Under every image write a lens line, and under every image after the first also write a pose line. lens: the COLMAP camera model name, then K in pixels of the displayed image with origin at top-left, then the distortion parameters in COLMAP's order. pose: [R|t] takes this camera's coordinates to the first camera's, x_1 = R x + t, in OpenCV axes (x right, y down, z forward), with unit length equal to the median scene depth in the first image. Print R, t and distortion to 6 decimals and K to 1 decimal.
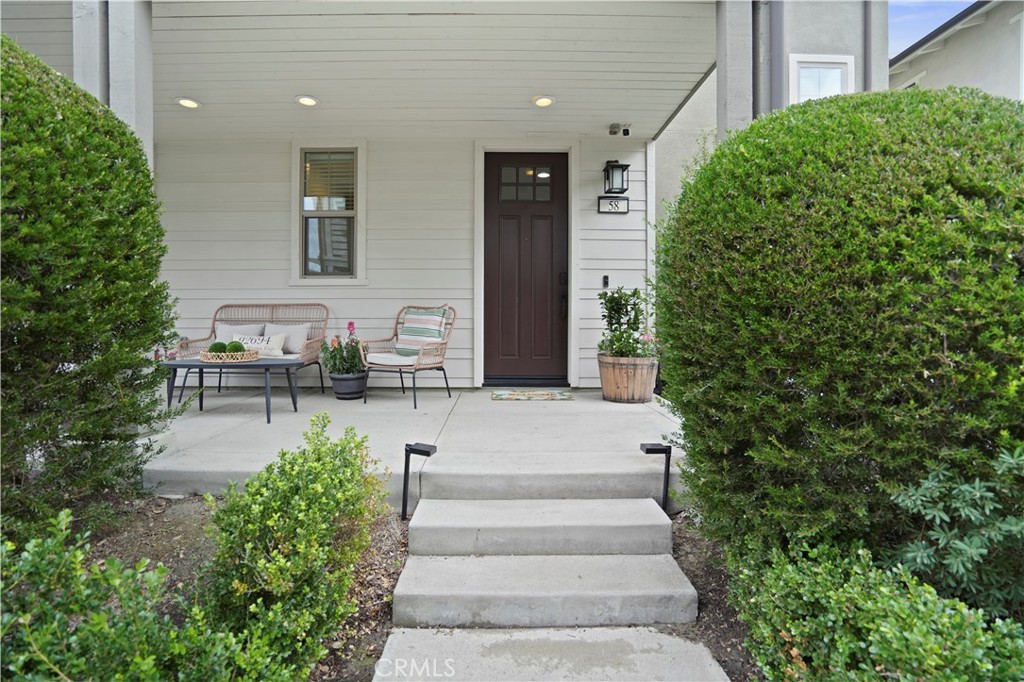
lens RADIAL K [[491.8, 0, 511.7], [0, 491.8, 328.2], [0, 0, 1]] dist [-0.066849, 0.025159]
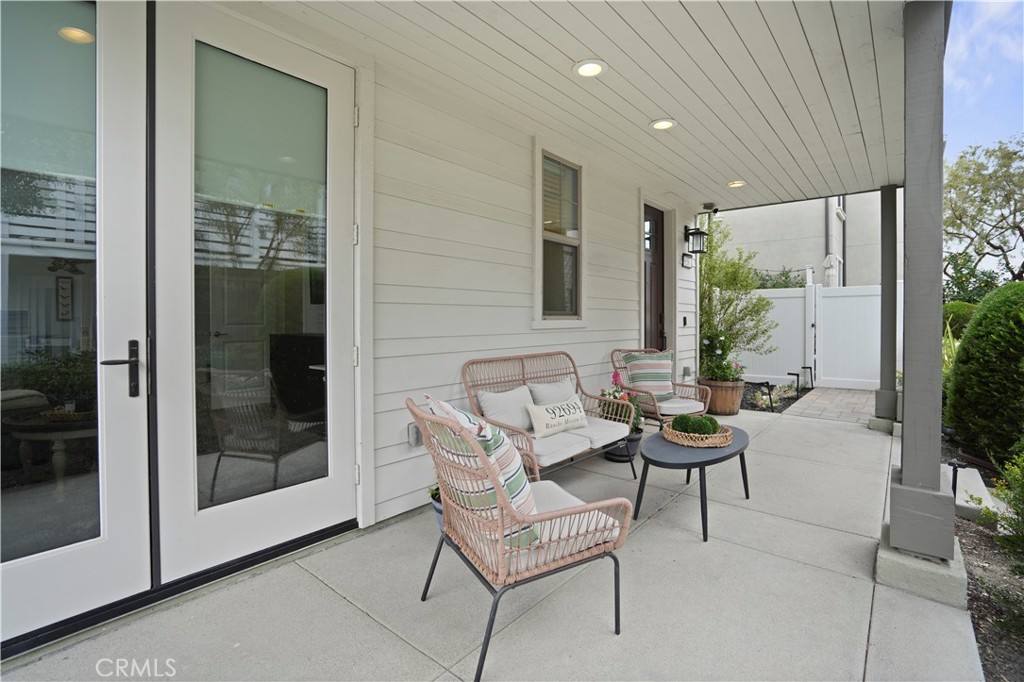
lens RADIAL K [[491.8, 0, 511.7], [0, 491.8, 328.2], [0, 0, 1]] dist [-0.066849, 0.025159]
pose [[0.642141, -0.016683, 0.766405, -1.059594], [0.015406, 0.999842, 0.008857, -0.096584], [-0.766432, 0.006120, 0.642297, 0.540561]]
